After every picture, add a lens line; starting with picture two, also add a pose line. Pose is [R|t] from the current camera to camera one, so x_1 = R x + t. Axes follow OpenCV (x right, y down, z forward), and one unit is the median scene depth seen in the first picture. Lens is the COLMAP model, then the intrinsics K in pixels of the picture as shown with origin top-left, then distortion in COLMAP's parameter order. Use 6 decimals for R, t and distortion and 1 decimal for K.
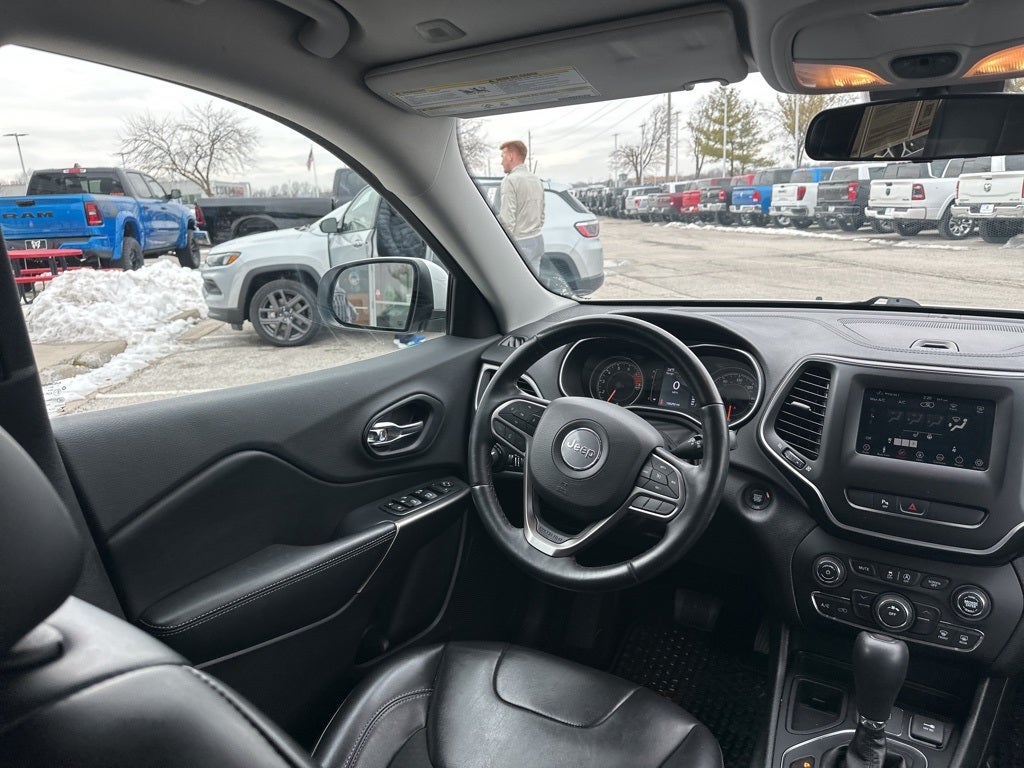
lens RADIAL K [[723.0, 0, 524.6], [0, 723.0, 383.7], [0, 0, 1]] dist [0.043291, -0.049316]
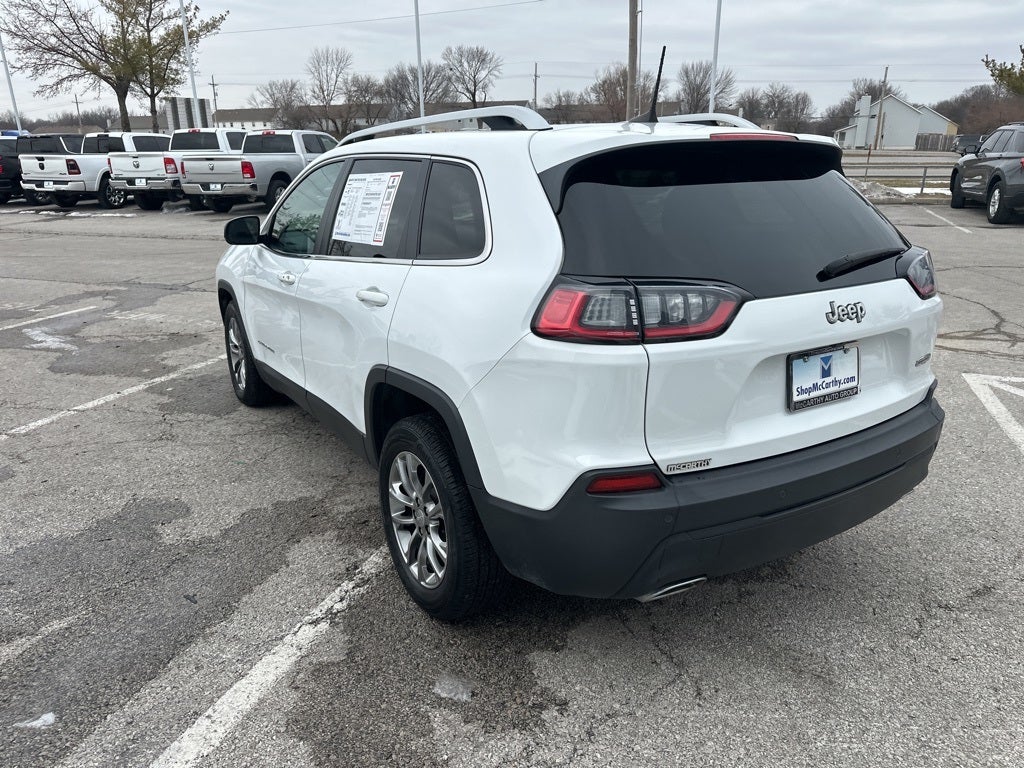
lens RADIAL K [[721.7, 0, 510.6], [0, 721.7, 389.5], [0, 0, 1]] dist [0.028675, -0.034998]
pose [[0.456501, -0.252234, 0.853221, -0.134639], [0.211032, 0.962304, 0.171573, 0.012000], [-0.864334, 0.101734, 0.492522, -0.067962]]
